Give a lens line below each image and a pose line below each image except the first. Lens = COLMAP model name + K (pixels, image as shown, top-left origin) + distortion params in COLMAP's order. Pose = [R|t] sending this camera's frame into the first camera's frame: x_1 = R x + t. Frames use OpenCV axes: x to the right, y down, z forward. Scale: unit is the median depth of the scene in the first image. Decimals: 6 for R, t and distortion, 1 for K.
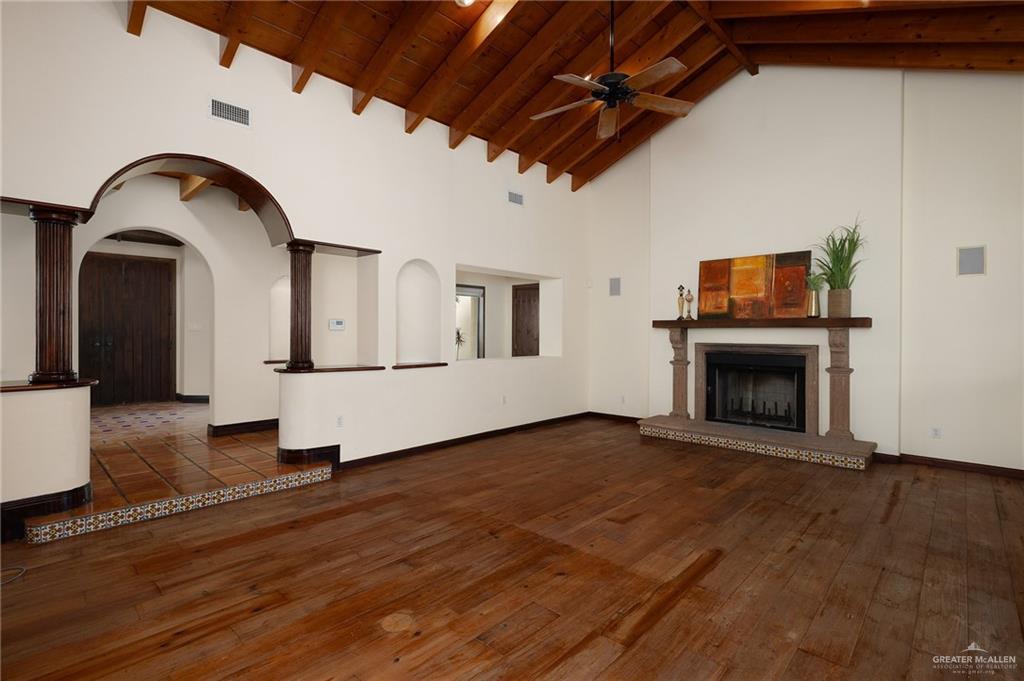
lens RADIAL K [[476.8, 0, 504.4], [0, 476.8, 337.6], [0, 0, 1]] dist [-0.006373, 0.000180]
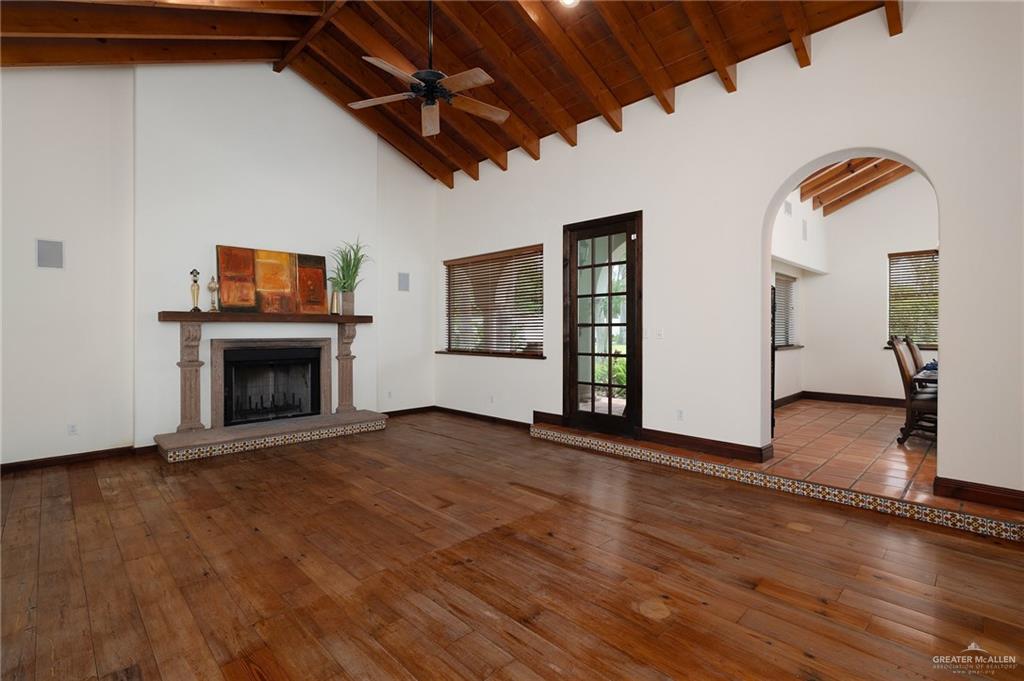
lens RADIAL K [[476.8, 0, 503.8], [0, 476.8, 336.6], [0, 0, 1]] dist [-0.006373, 0.000180]
pose [[0.042899, -0.018442, 0.998909, -0.503035], [0.009987, 0.999788, 0.018030, -0.004338], [-0.999029, 0.009203, 0.043074, 0.512202]]
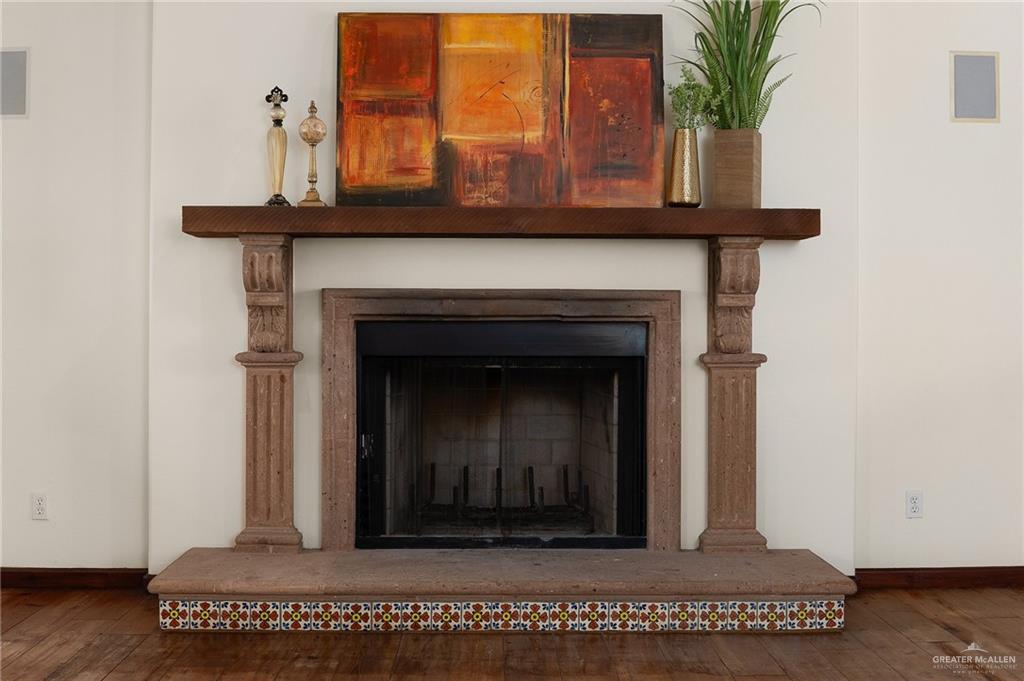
lens RADIAL K [[1253.5, 0, 511.0], [0, 1253.5, 339.9], [0, 0, 1]] dist [-0.064604, 0.000000]
pose [[0.711551, -0.011574, 0.702539, -0.068662], [0.006749, 0.999931, 0.009637, 0.041897], [-0.702602, -0.002115, 0.711580, 0.432609]]
